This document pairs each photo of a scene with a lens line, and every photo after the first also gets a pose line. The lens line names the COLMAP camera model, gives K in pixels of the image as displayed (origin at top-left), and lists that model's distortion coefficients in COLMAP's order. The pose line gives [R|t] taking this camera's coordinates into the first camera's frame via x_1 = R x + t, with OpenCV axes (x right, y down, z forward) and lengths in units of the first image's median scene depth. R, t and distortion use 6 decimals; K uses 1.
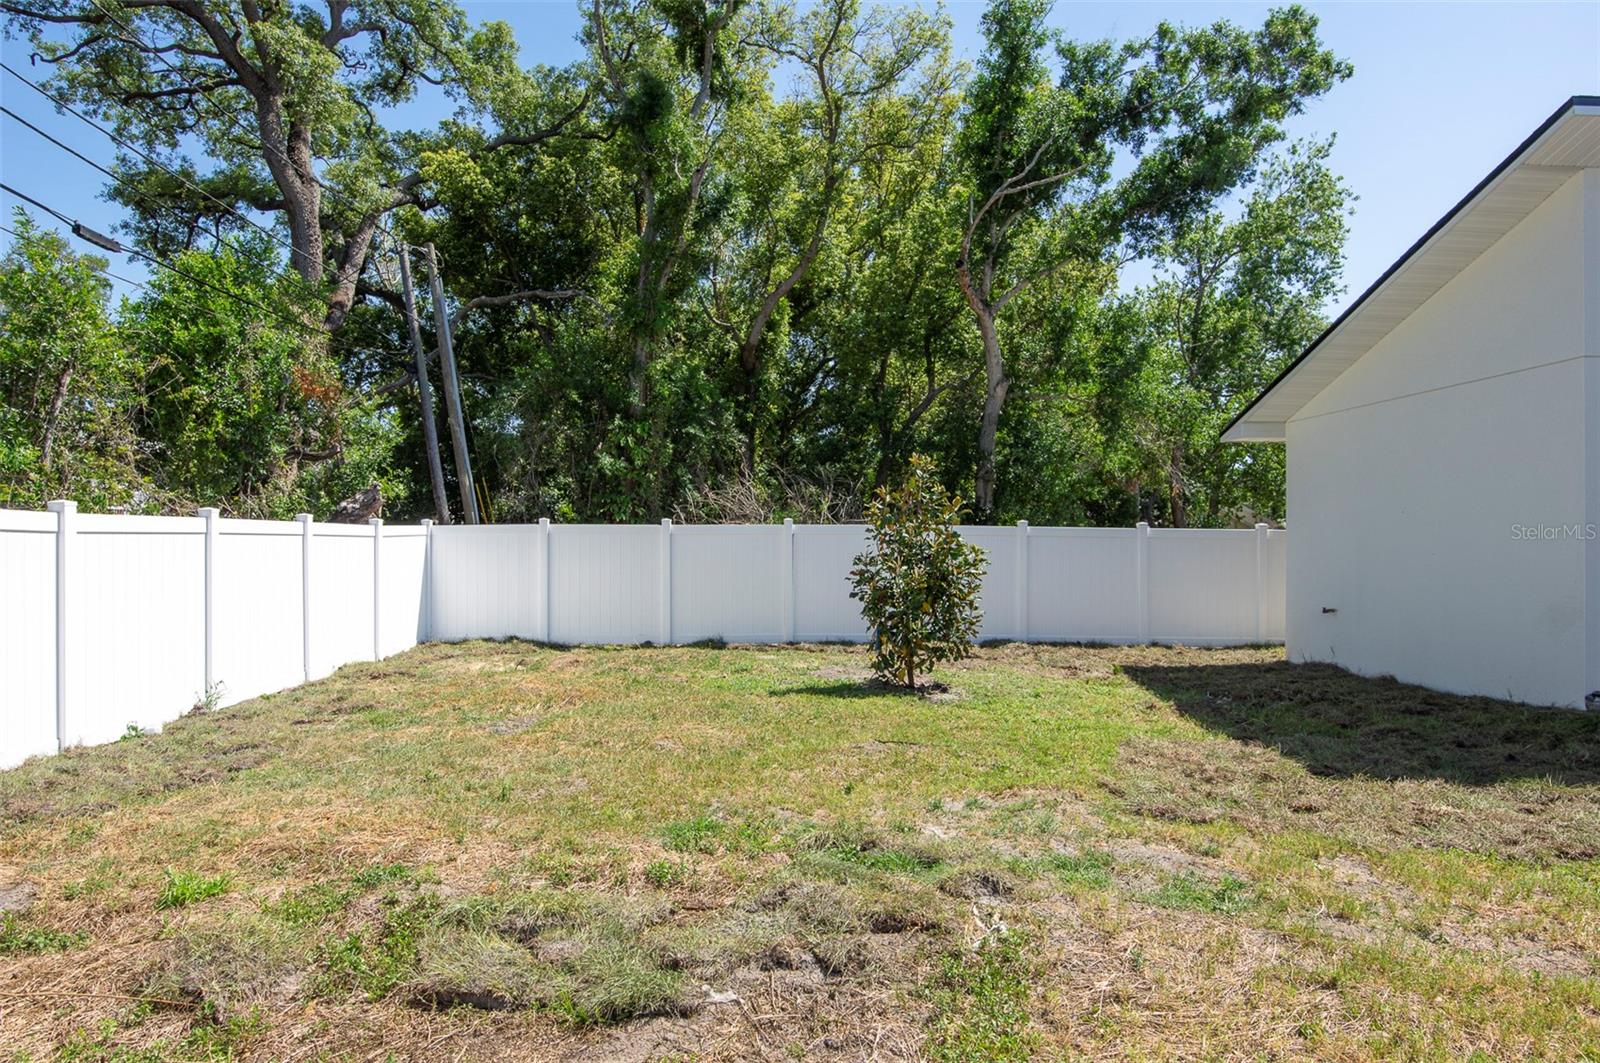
lens RADIAL K [[943.5, 0, 797.6], [0, 943.5, 537.8], [0, 0, 1]] dist [-0.010112, -0.005307]
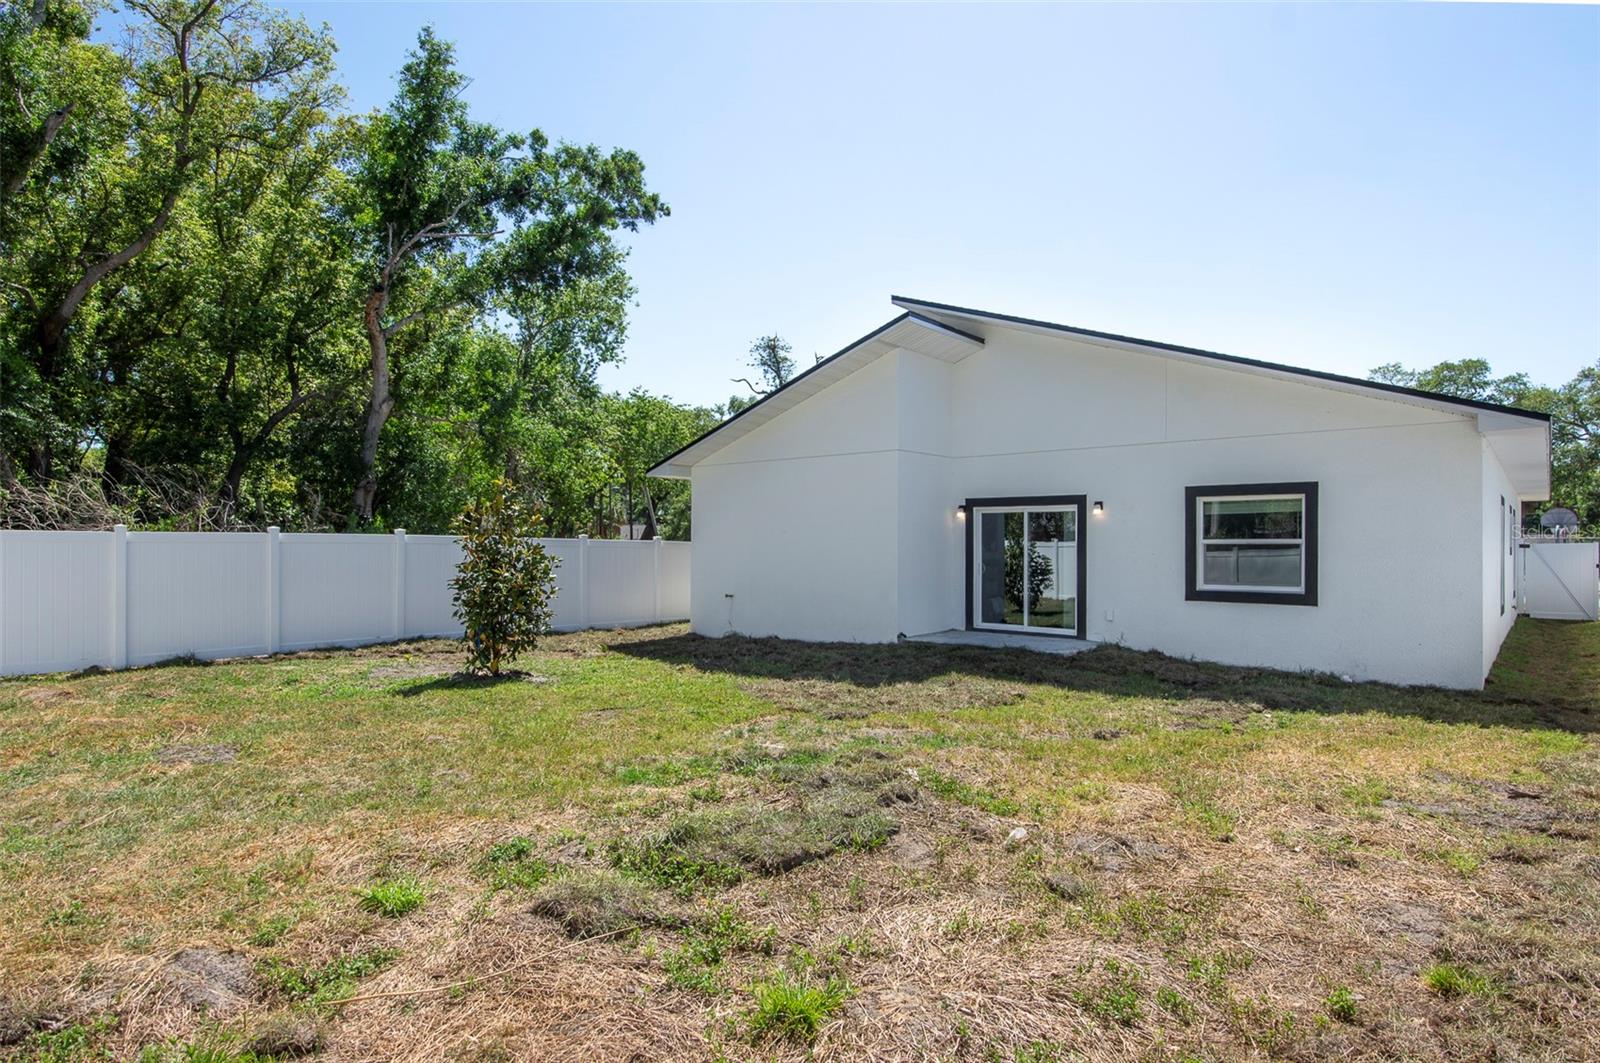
lens RADIAL K [[845.7, 0, 785.4], [0, 845.7, 535.8], [0, 0, 1]] dist [-0.015984, -0.003372]
pose [[0.684369, 0.009234, 0.729078, -0.192900], [-0.004488, 0.999954, -0.008453, -0.004239], [-0.729122, 0.002513, 0.684379, 0.009636]]
